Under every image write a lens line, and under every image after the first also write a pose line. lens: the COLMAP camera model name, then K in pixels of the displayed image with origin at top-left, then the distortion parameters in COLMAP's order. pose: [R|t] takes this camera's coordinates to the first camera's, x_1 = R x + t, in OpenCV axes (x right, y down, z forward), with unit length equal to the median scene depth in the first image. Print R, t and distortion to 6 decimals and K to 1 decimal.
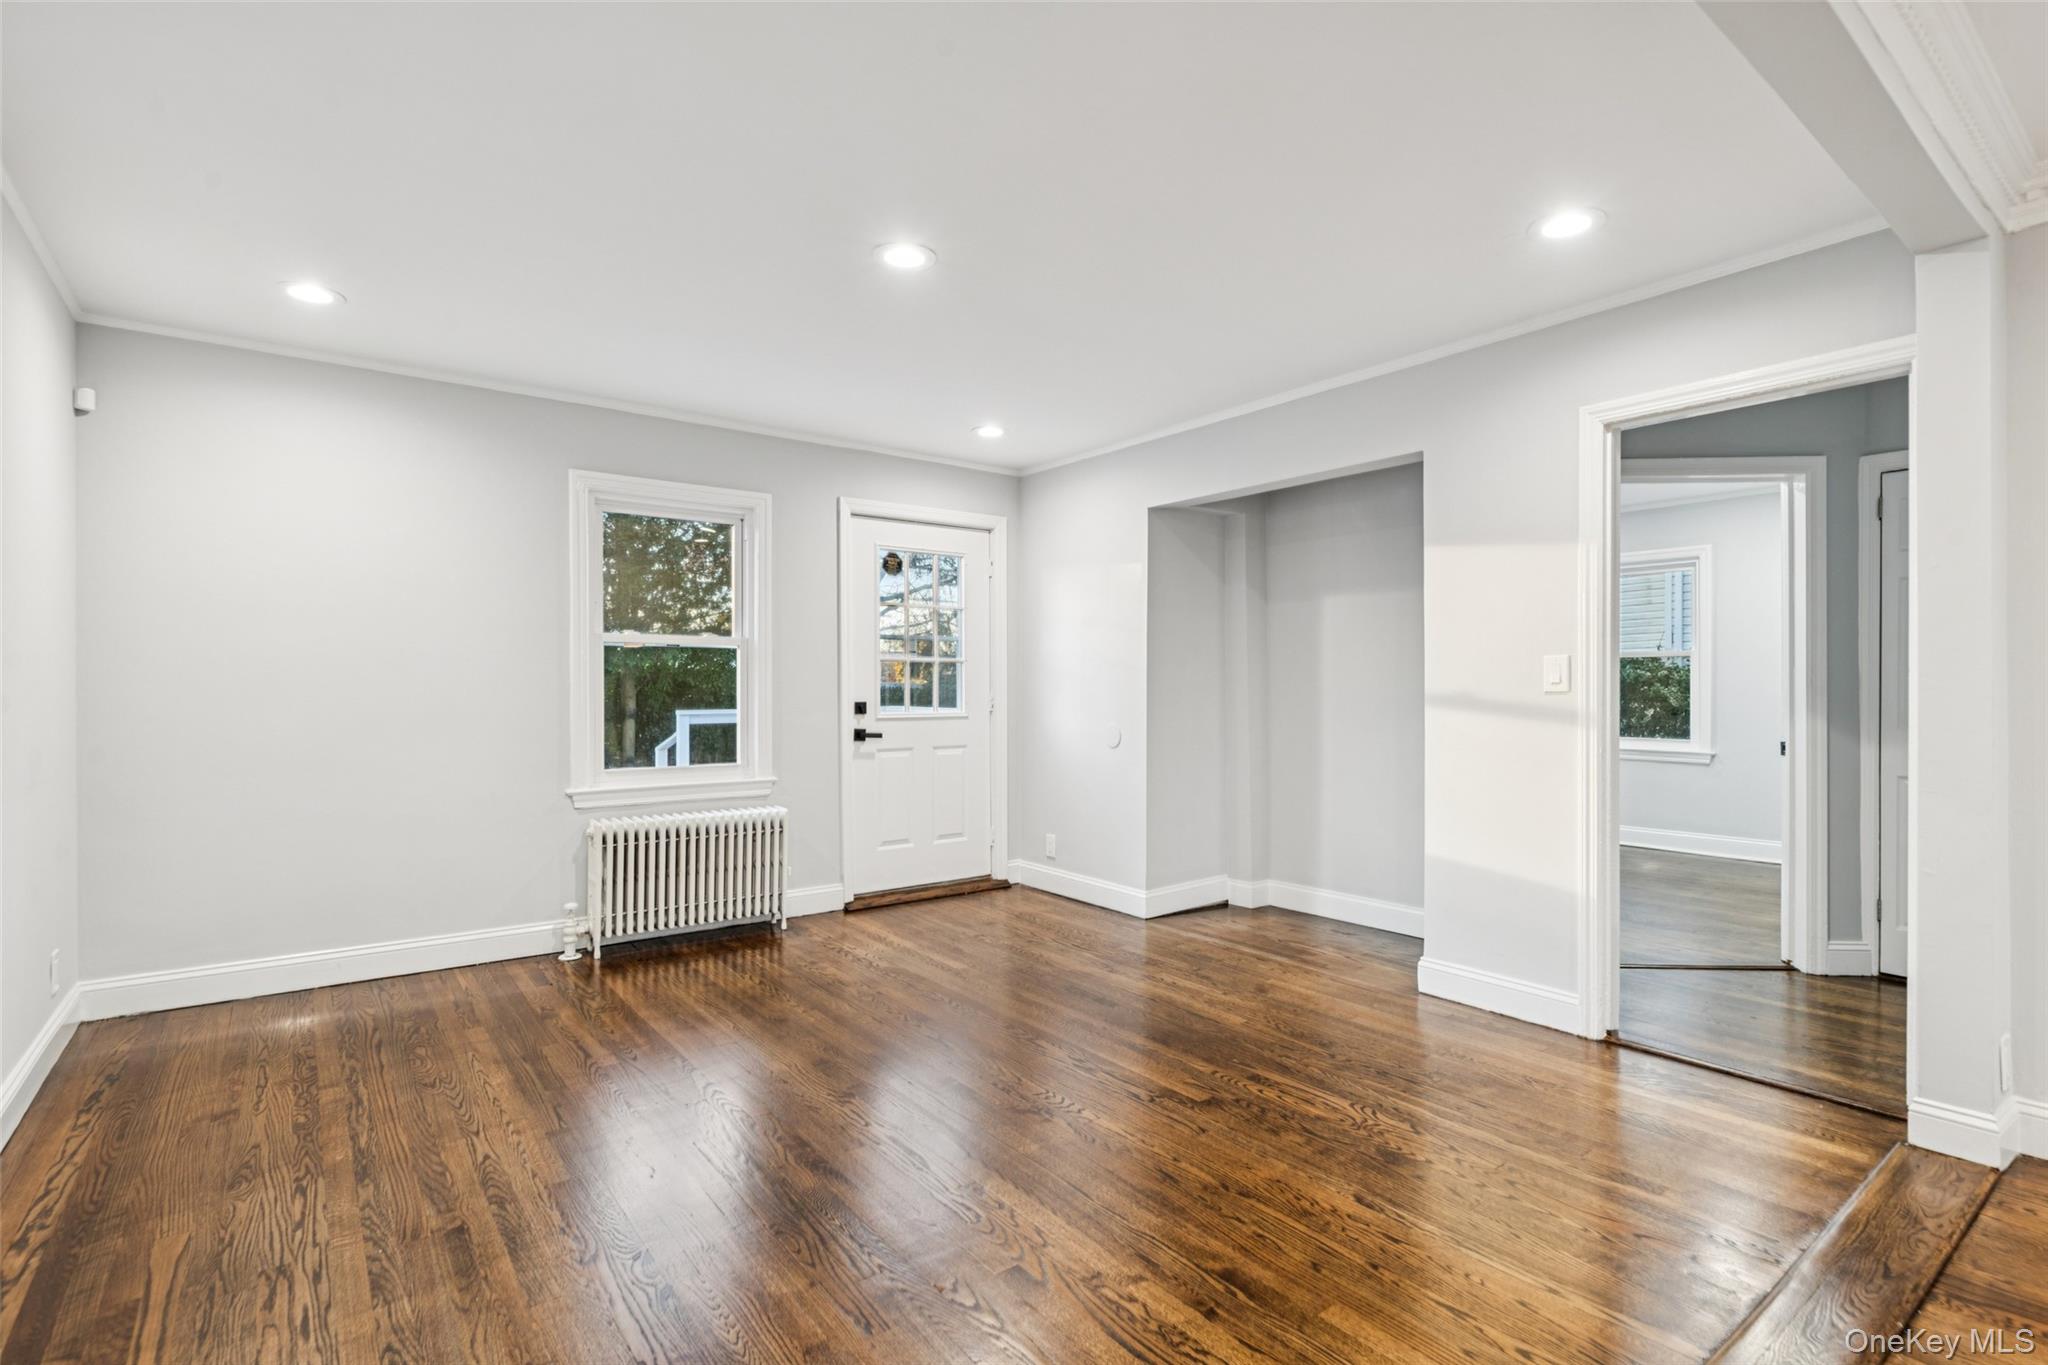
lens RADIAL K [[971.2, 0, 1031.3], [0, 971.2, 678.4], [0, 0, 1]] dist [0.002969, 0.000205]
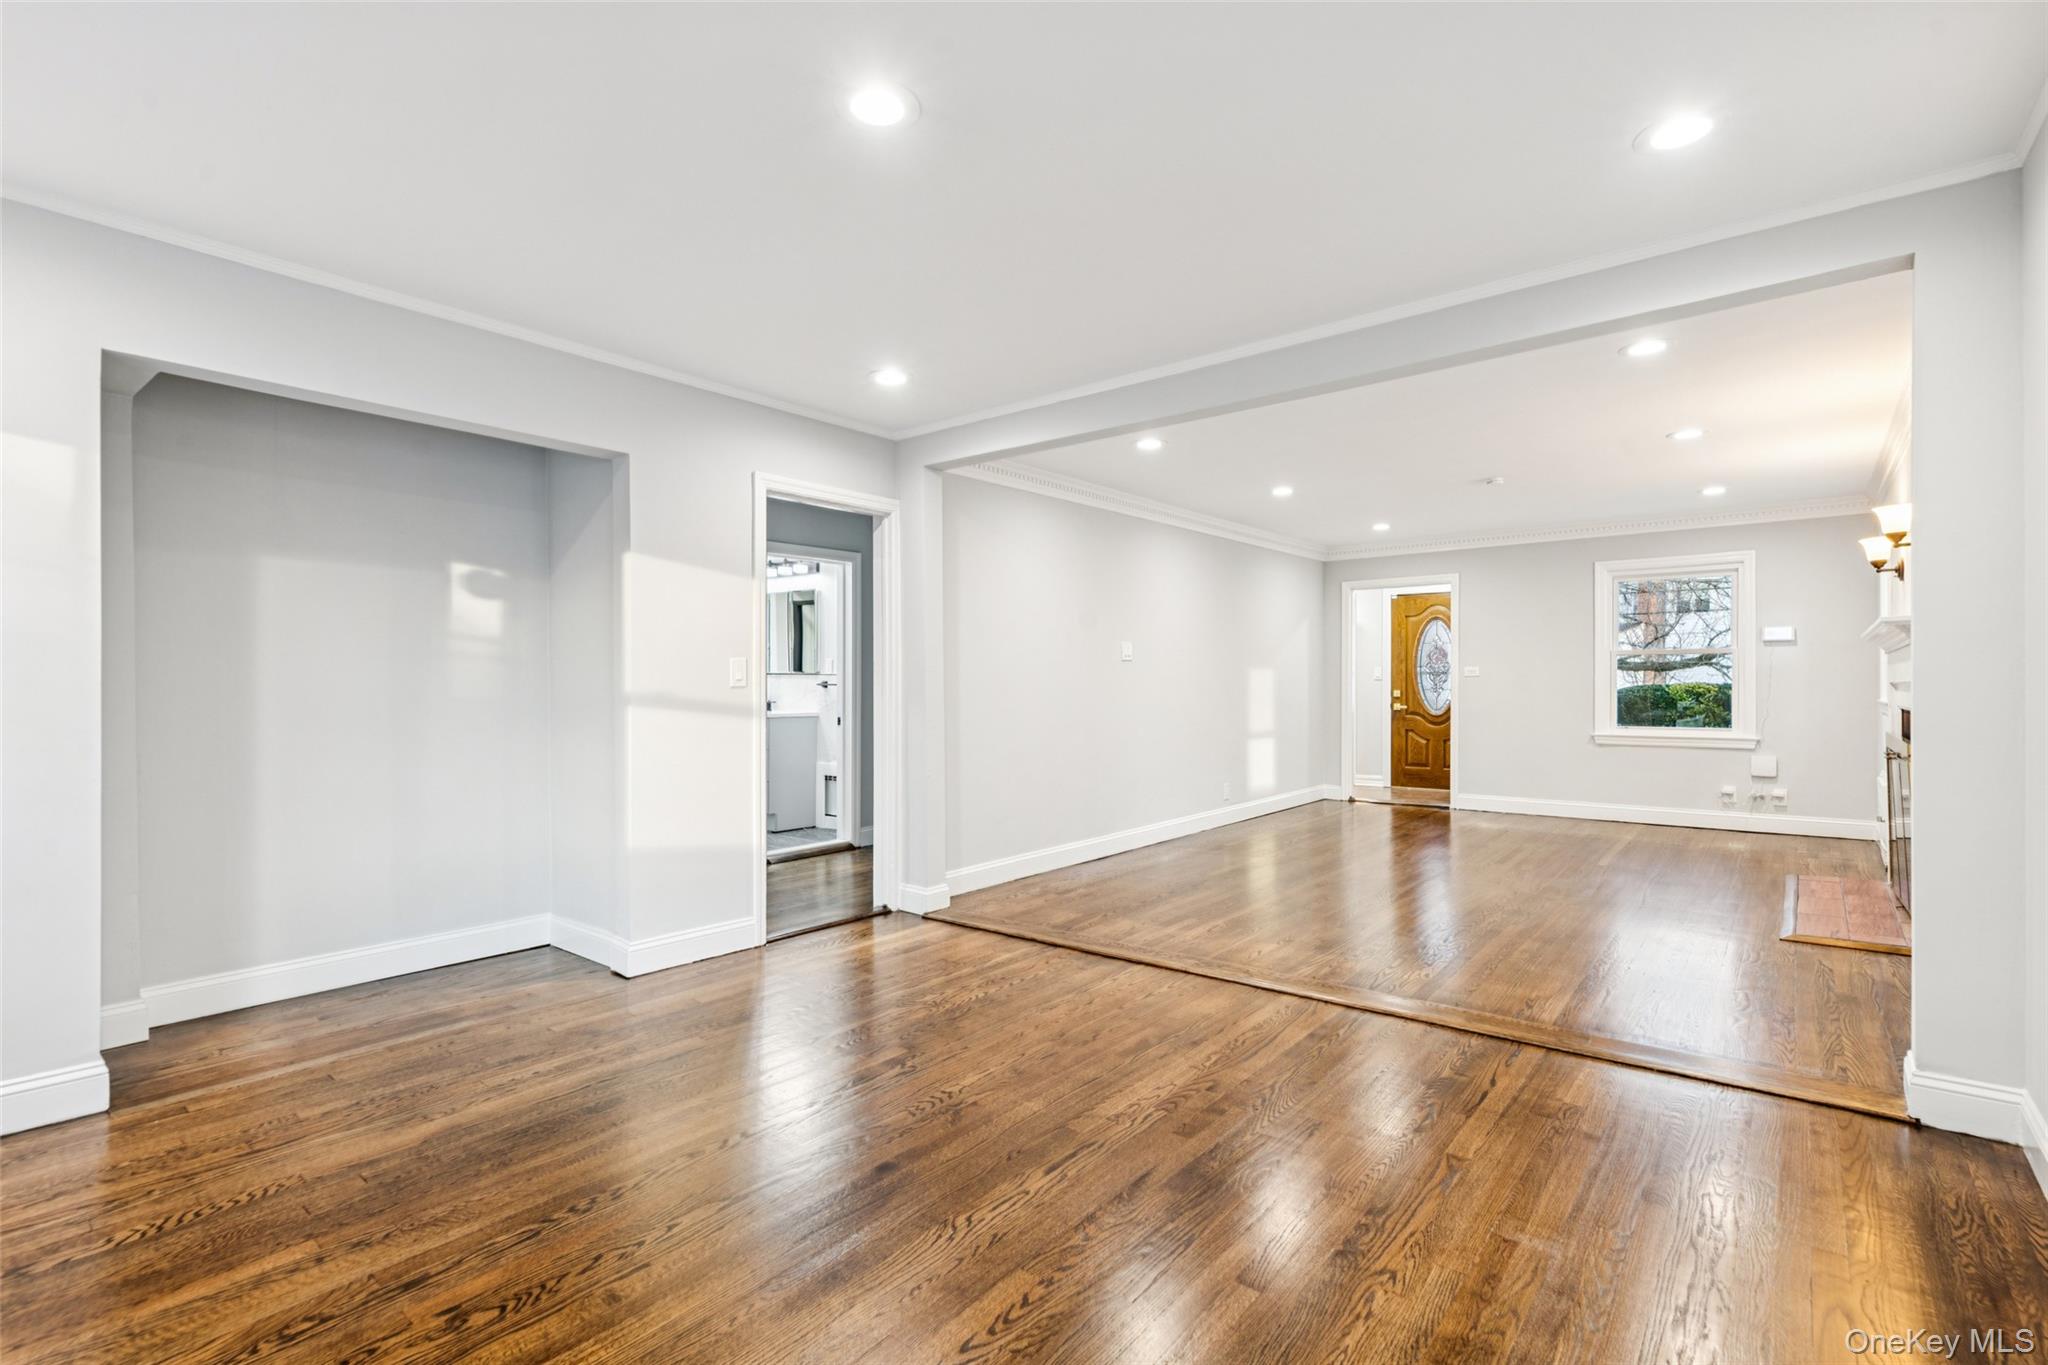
lens RADIAL K [[938.1, 0, 1028.3], [0, 938.1, 690.6], [0, 0, 1]] dist [-0.000748, 0.000060]
pose [[-0.233864, -0.003413, 0.972263, -0.692774], [-0.010605, 0.999943, 0.000959, 0.011858], [-0.972211, -0.010087, -0.233887, 0.852226]]
